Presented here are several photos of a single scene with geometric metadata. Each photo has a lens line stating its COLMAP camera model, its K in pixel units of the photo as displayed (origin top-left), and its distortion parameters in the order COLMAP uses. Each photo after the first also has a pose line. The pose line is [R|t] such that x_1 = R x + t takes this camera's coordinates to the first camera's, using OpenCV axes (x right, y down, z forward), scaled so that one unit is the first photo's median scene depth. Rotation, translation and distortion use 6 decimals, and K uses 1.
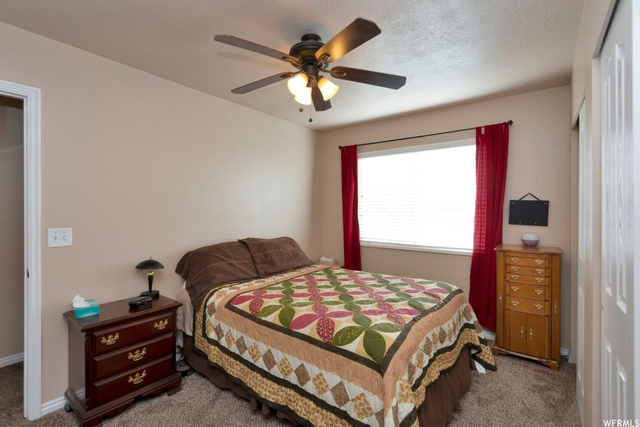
lens RADIAL K [[295.1, 0, 313.8], [0, 295.1, 211.3], [0, 0, 1]] dist [0.029765, -0.023784]
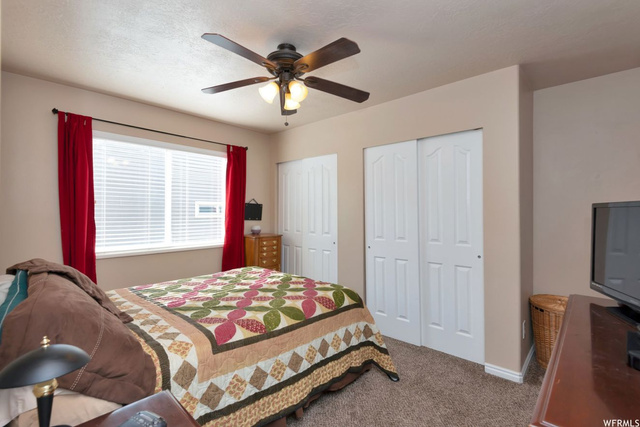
lens RADIAL K [[295.1, 0, 313.8], [0, 295.1, 211.3], [0, 0, 1]] dist [0.029765, -0.023784]
pose [[0.096230, 0.000282, 0.995359, -0.734796], [0.001245, 0.999999, -0.000404, 0.003664], [-0.995358, 0.001278, 0.096230, 0.557610]]
